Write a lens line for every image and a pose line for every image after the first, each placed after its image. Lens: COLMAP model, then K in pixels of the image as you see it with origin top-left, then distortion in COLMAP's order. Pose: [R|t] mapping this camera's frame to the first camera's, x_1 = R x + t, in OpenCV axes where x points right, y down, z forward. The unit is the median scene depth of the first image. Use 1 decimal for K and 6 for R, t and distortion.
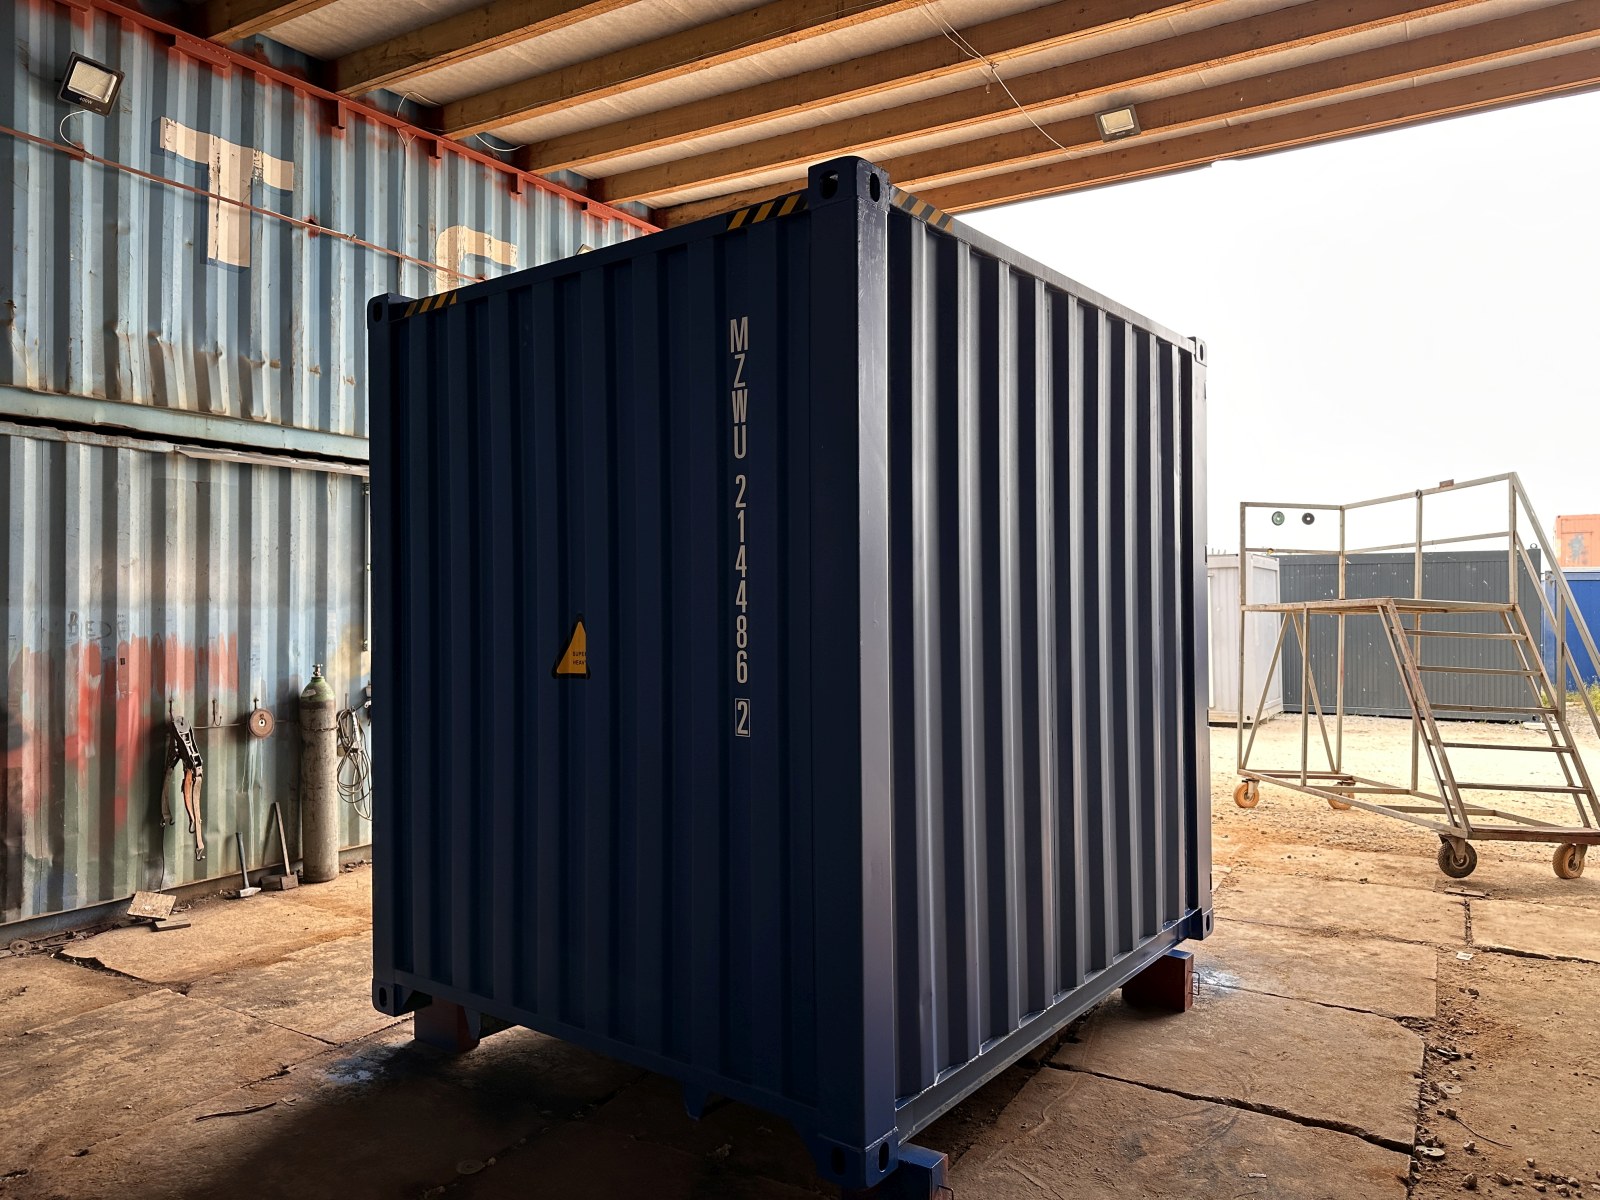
lens RADIAL K [[1126.3, 0, 801.0], [0, 1126.3, 595.6], [0, 0, 1]] dist [0.023851, -0.027285]
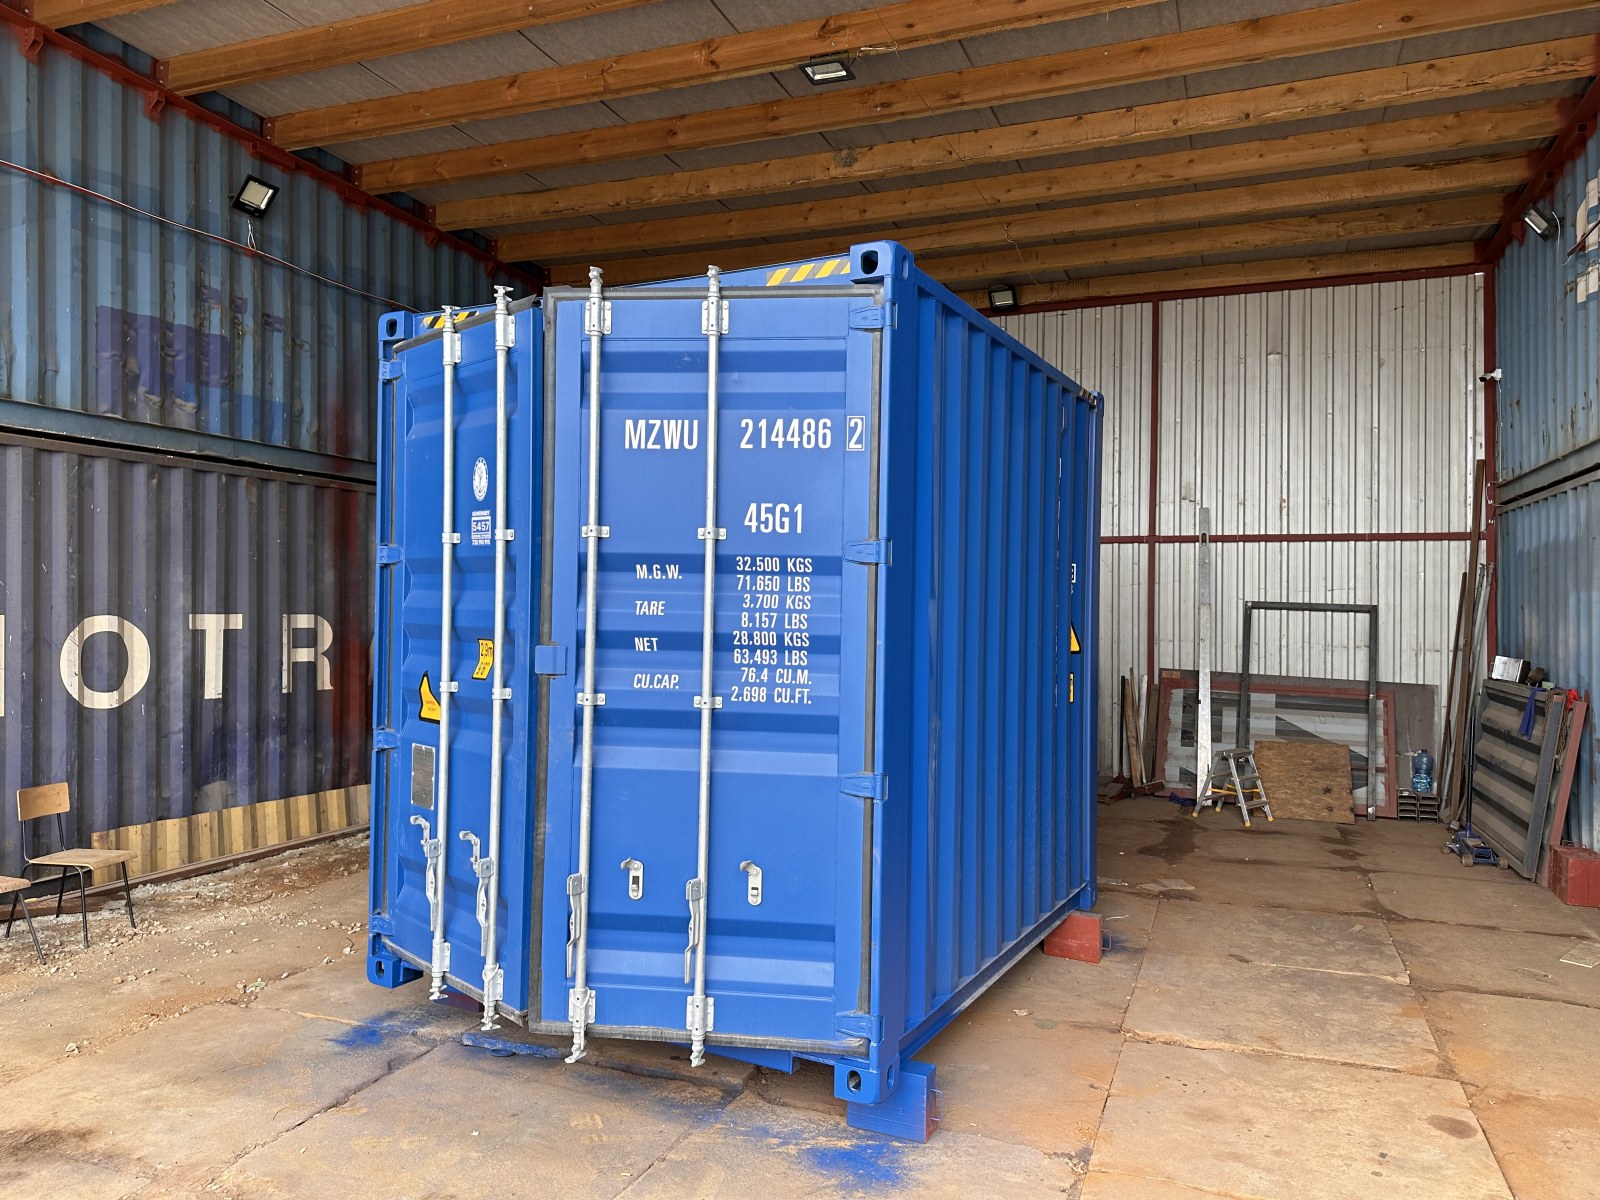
lens RADIAL K [[1126.3, 0, 805.0], [0, 1126.3, 603.6], [0, 0, 1]] dist [0.023851, -0.027285]
pose [[-0.986099, -0.007571, -0.165987, 0.158378], [-0.006449, 0.999953, -0.007298, 0.005513], [0.166035, -0.006127, -0.986101, 1.740814]]
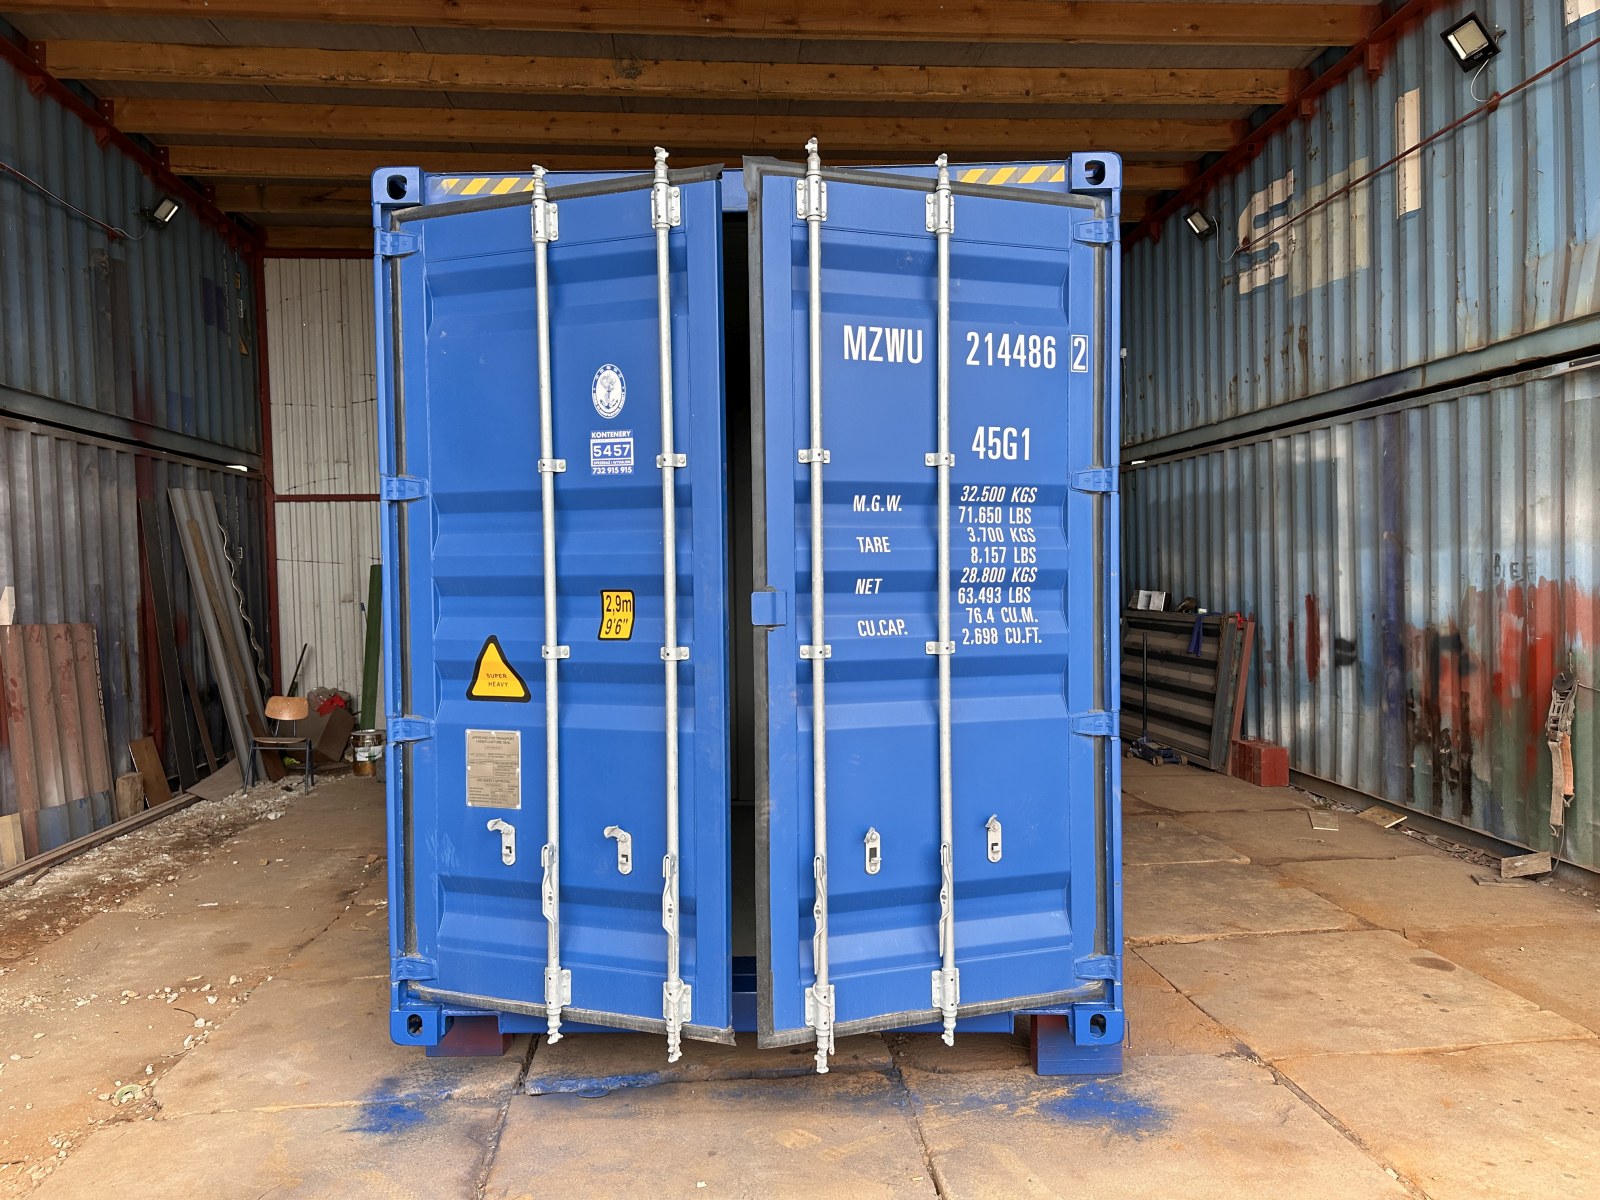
lens RADIAL K [[1126.3, 0, 805.1], [0, 1126.3, 606.5], [0, 0, 1]] dist [0.023851, -0.027285]
pose [[-0.807116, 0.036846, -0.589242, 0.500445], [0.023690, 0.999268, 0.030036, 0.017351], [0.589918, 0.010283, -0.807398, 1.526525]]
